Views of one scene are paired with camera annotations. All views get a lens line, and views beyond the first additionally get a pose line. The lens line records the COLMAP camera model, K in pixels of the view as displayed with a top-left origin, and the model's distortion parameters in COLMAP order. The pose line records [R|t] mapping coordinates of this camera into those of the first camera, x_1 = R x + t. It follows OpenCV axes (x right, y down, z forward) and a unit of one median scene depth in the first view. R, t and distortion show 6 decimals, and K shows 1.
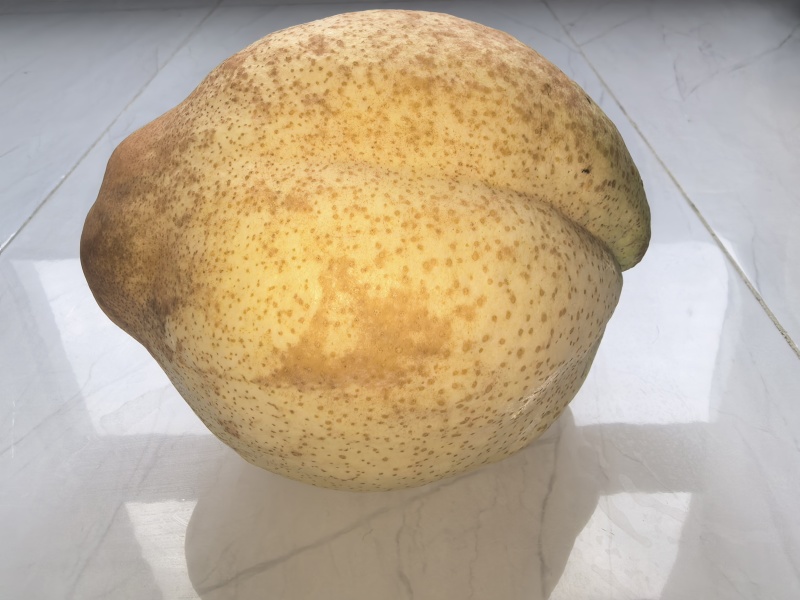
lens RADIAL K [[557.1, 0, 381.6], [0, 557.1, 240.7], [0, 0, 1]] dist [-0.001070, -0.008594]
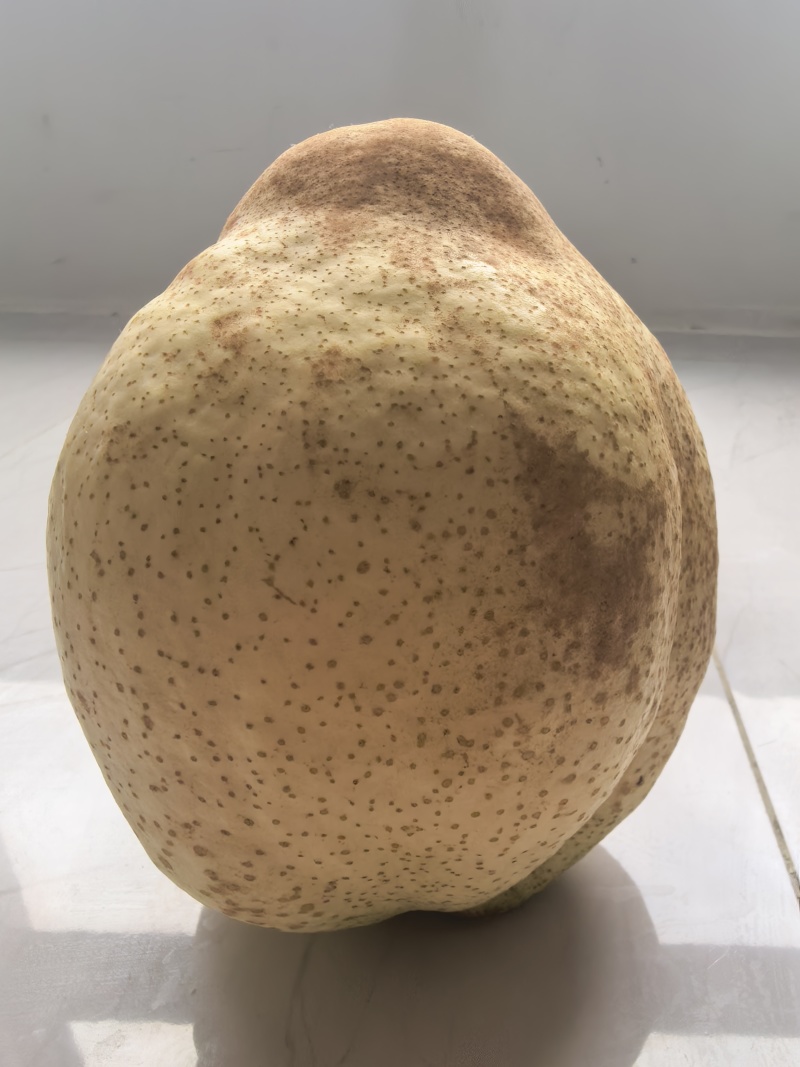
lens RADIAL K [[743.1, 0, 398.7], [0, 743.1, 536.1], [0, 0, 1]] dist [-0.001070, -0.008594]
pose [[0.183737, 0.978753, 0.091017, -0.172409], [-0.754380, 0.199765, -0.625304, 0.872347], [-0.630200, 0.046230, 0.775056, 0.382031]]
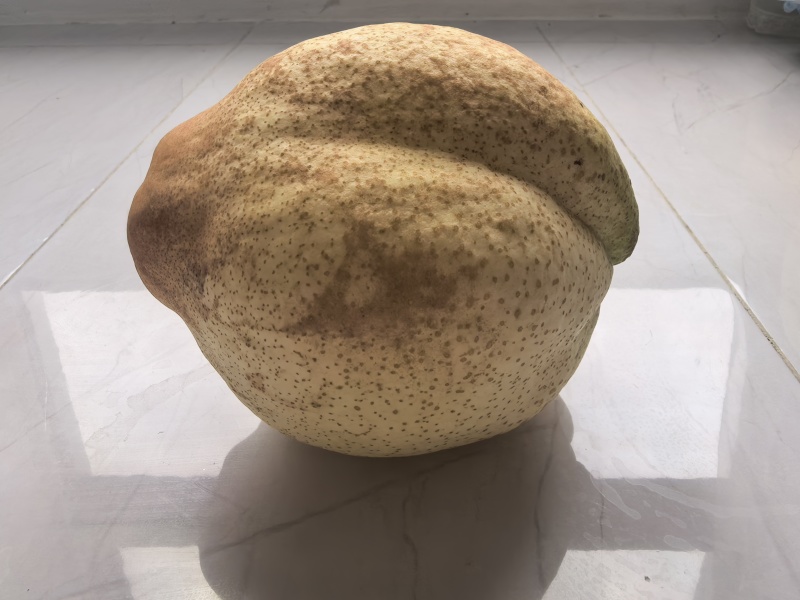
lens RADIAL K [[557.1, 0, 386.6], [0, 557.1, 249.7], [0, 0, 1]] dist [-0.001070, -0.008594]
pose [[0.999708, 0.023523, -0.005543, -0.013316], [-0.023823, 0.997774, -0.062285, 0.145017], [0.004066, 0.062399, 0.998043, -0.136374]]
